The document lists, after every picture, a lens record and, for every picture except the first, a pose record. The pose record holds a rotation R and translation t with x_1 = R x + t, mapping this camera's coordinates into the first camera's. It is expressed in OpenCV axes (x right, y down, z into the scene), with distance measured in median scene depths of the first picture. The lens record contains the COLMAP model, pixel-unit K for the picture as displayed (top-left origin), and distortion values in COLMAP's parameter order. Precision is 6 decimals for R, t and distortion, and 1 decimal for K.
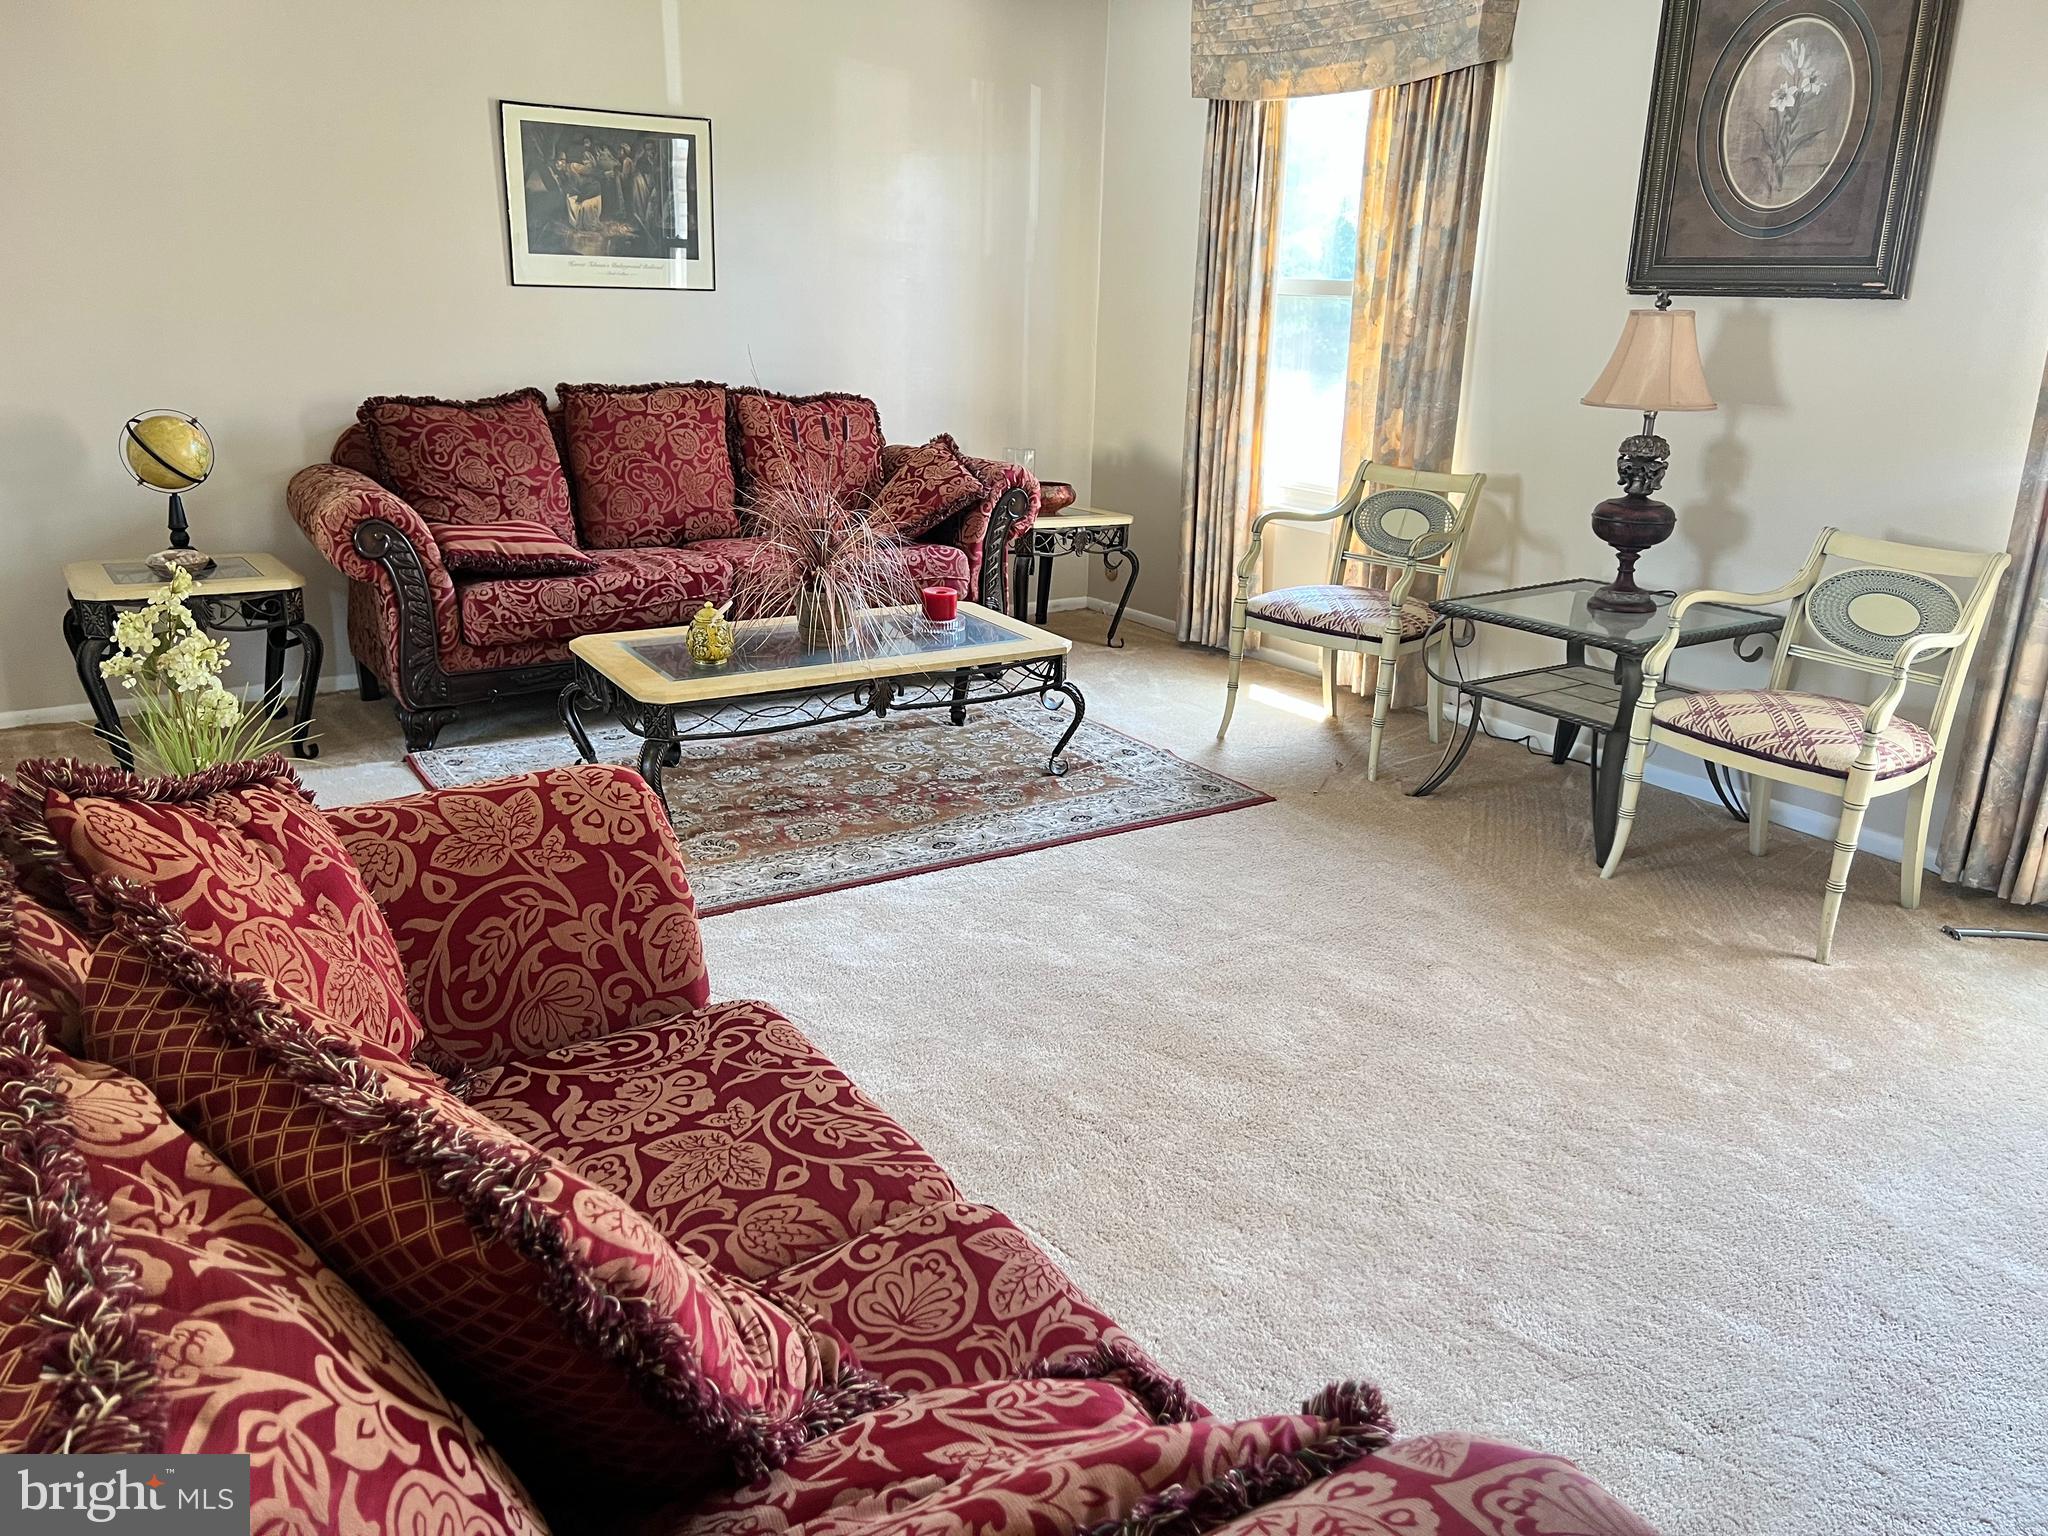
lens RADIAL K [[1555.9, 0, 1022.2], [0, 1555.9, 770.4], [0, 0, 1]] dist [0.055260, -0.006587]
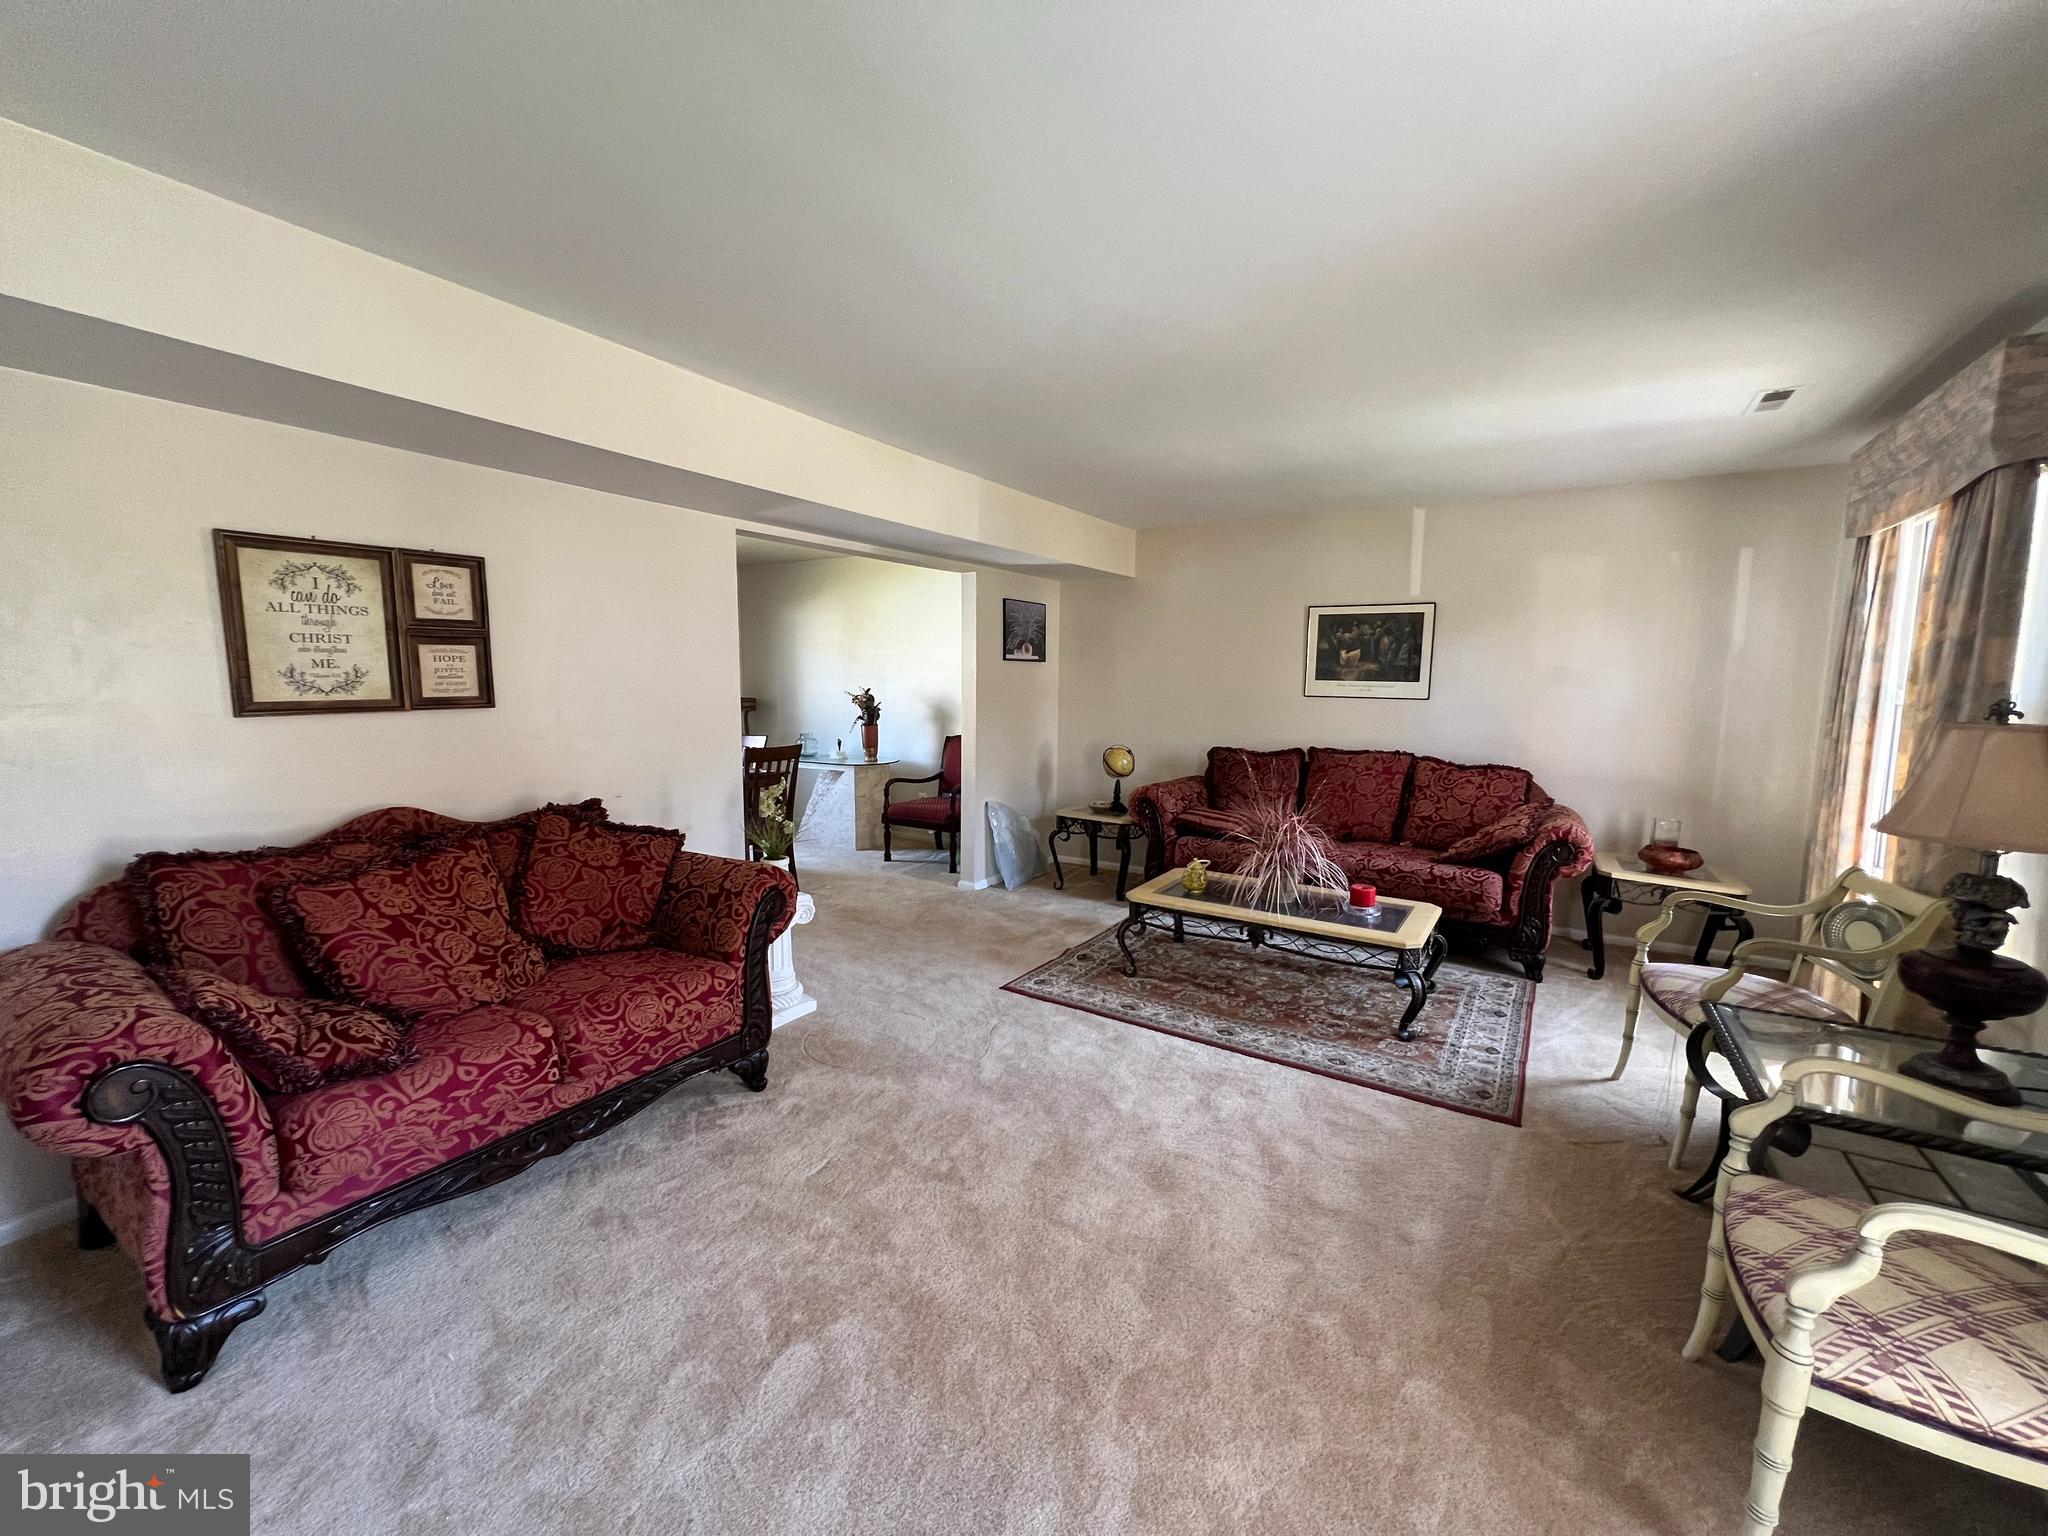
lens RADIAL K [[821.1, 0, 1023.4], [0, 821.1, 772.2], [0, 0, 1]] dist [-0.000513, 0.000215]
pose [[0.404958, 0.085422, -0.910336, 0.511167], [-0.280091, 0.959351, -0.034575, -0.100909], [0.870378, 0.268978, 0.412423, 0.355628]]
